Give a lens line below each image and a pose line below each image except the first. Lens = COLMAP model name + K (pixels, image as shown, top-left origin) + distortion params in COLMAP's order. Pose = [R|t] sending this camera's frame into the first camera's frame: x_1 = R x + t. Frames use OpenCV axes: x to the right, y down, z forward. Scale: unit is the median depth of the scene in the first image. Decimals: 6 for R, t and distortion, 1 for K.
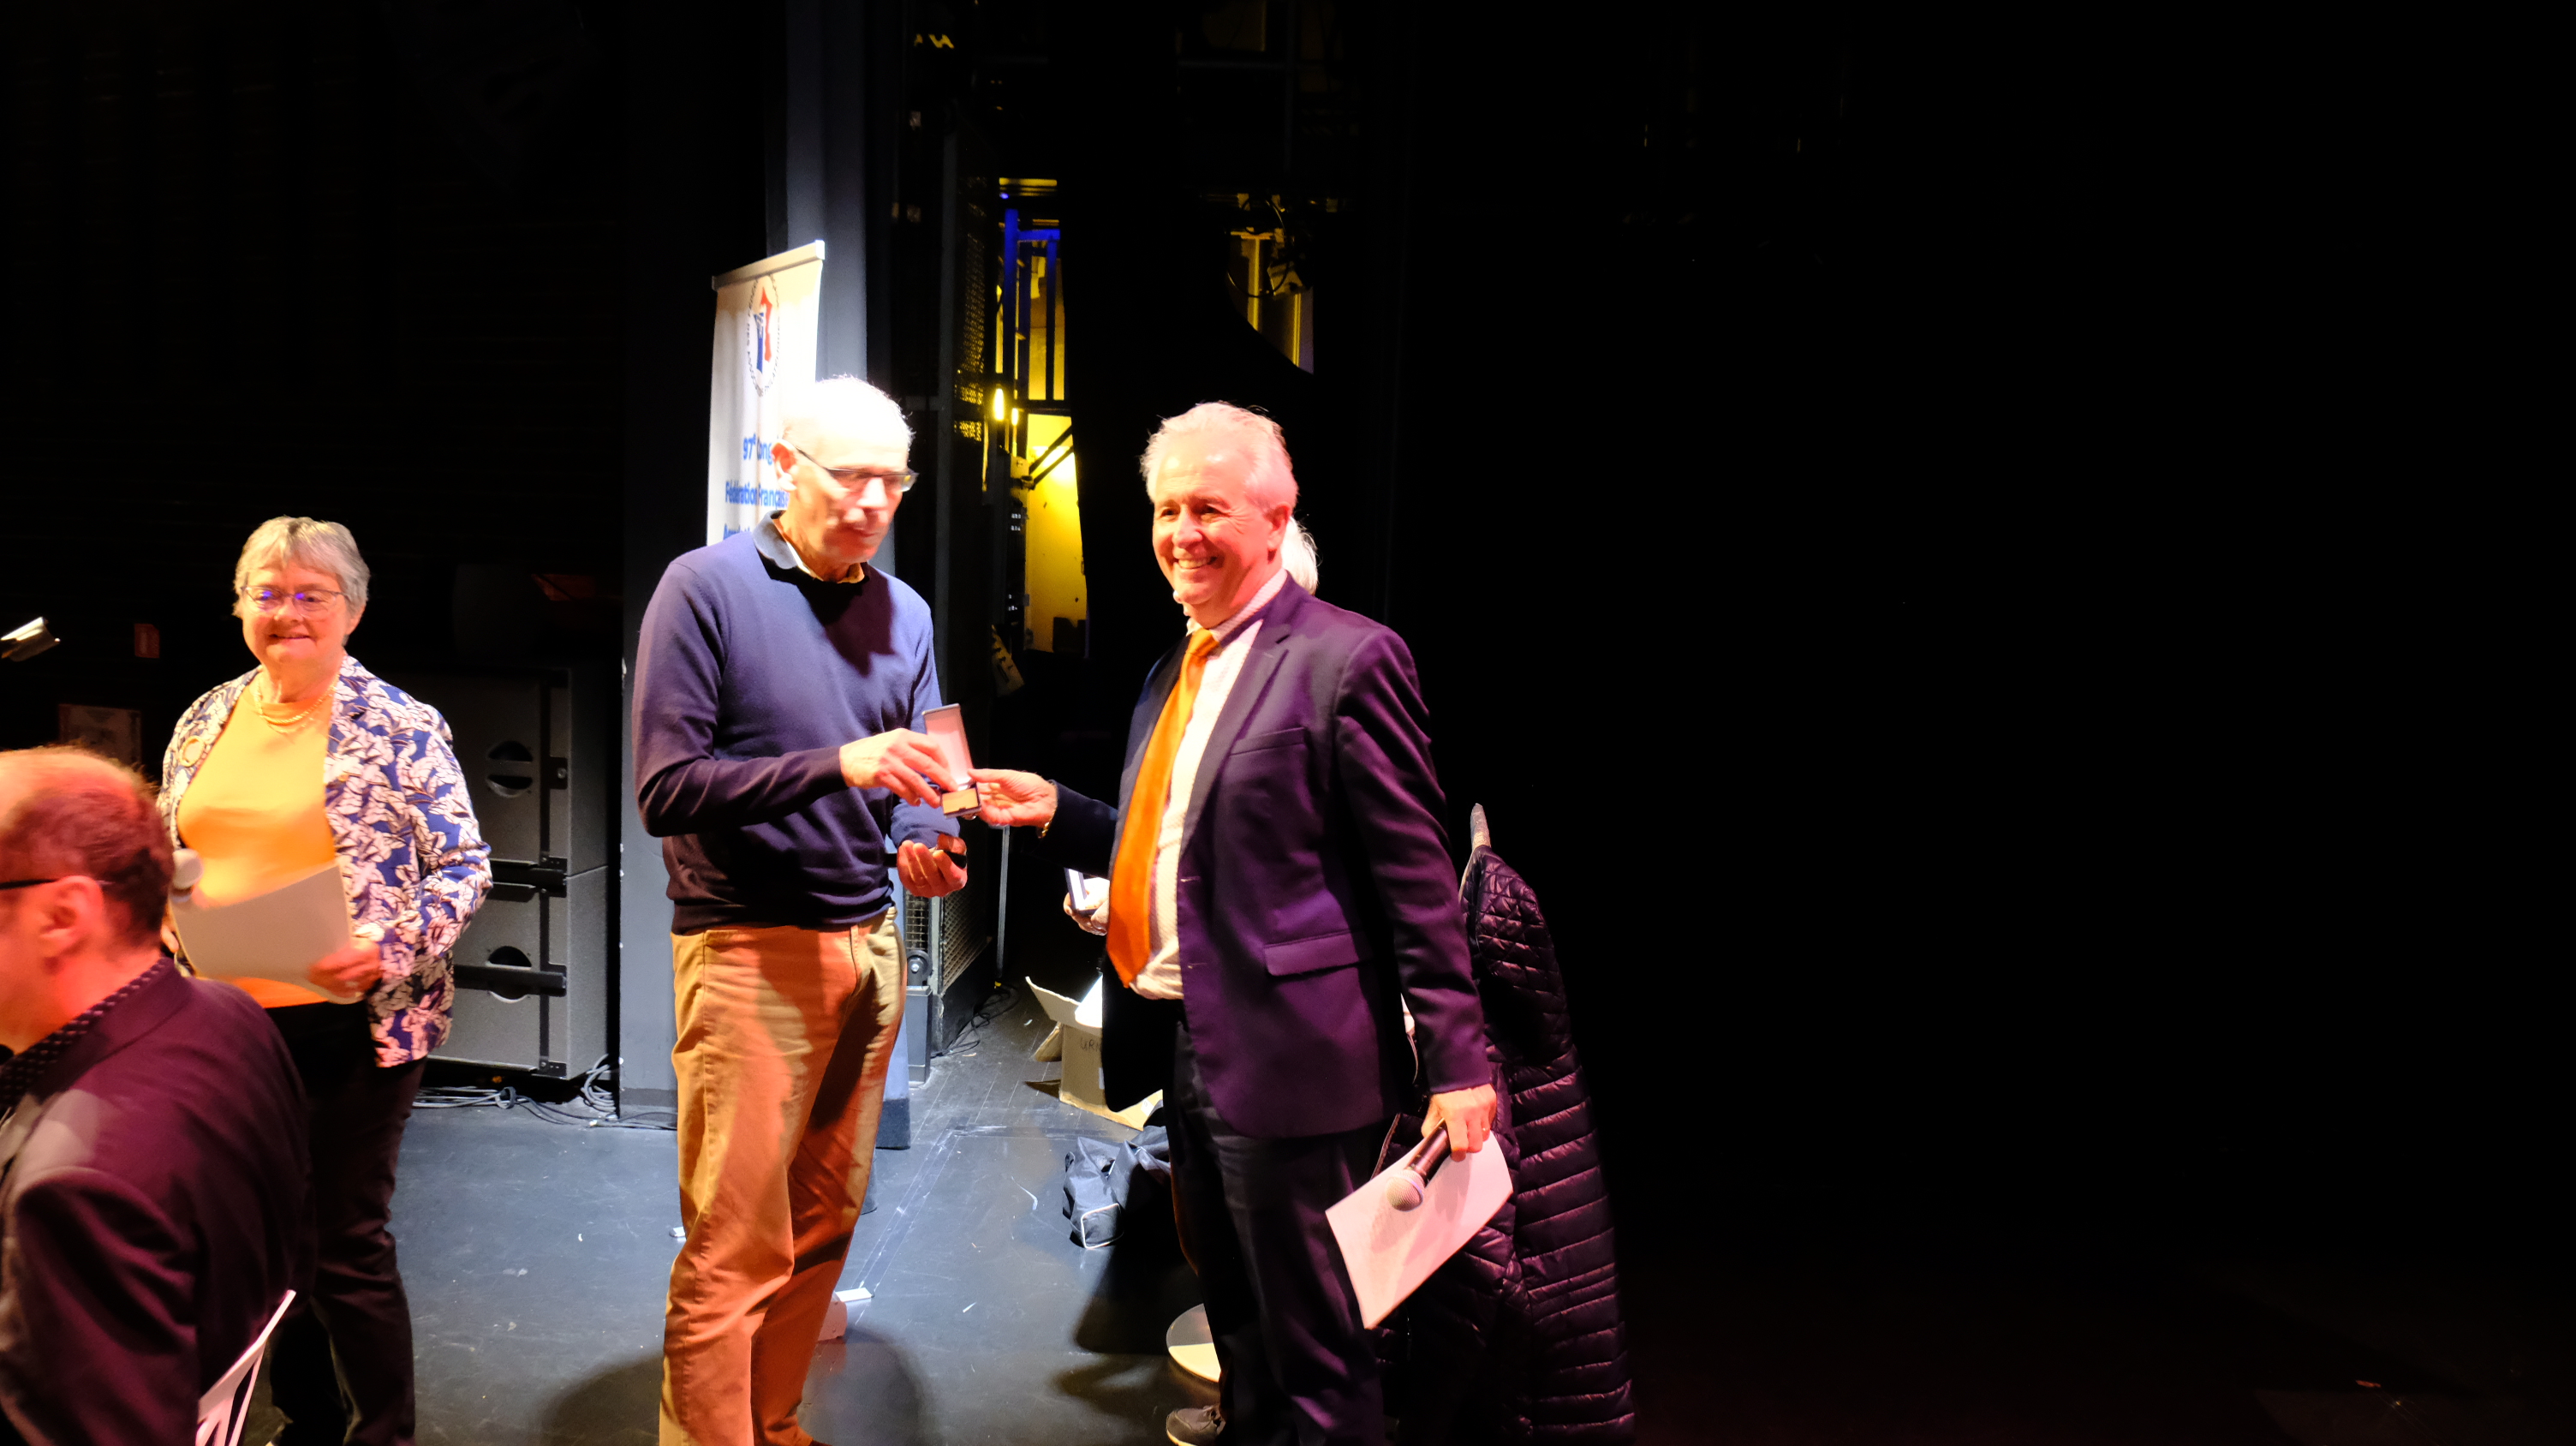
lens RADIAL K [[2021.3, 0, 1262.8], [0, 2021.3, 697.7], [0, 0, 1]] dist [-0.035096, 0.011717]
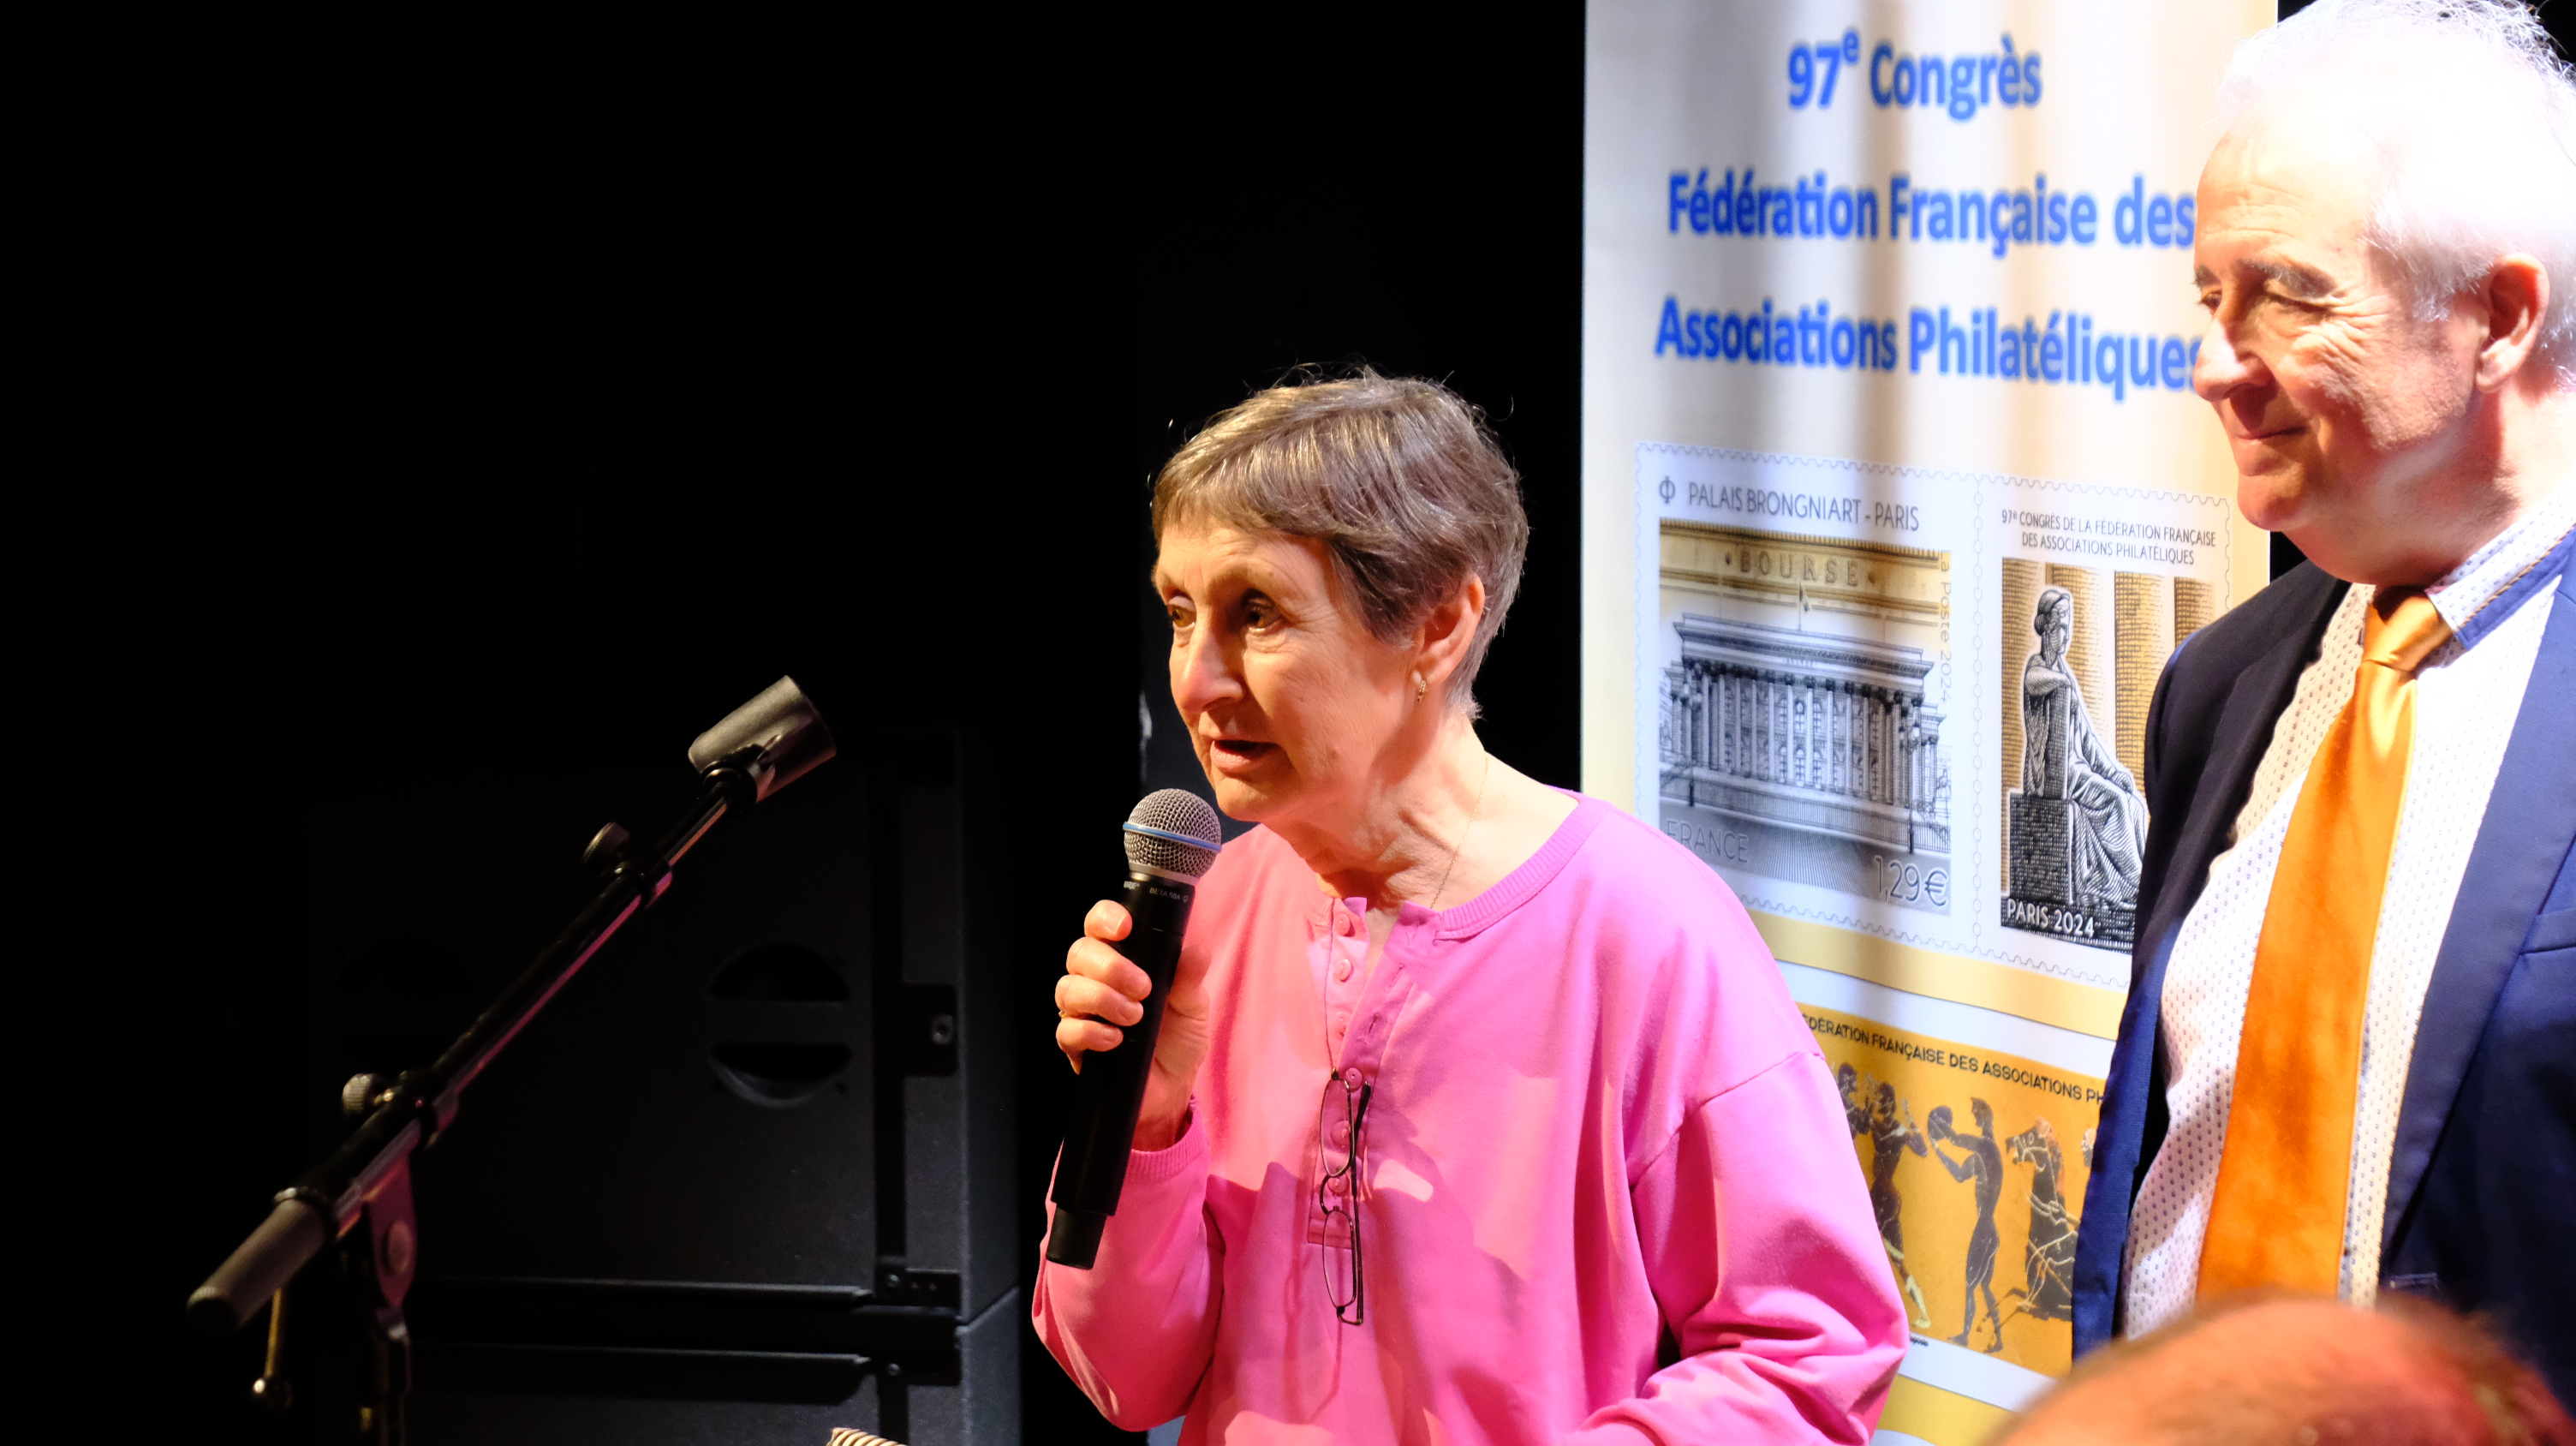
lens RADIAL K [[5370.9, 0, 1415.8], [0, 5370.9, 527.9], [0, 0, 1]] dist [-0.243192, 0.000000]
pose [[0.998587, -0.042000, 0.032561, -0.289553], [0.043000, 0.998605, -0.030633, -0.017088], [-0.031229, 0.031990, 0.999000, 0.070621]]
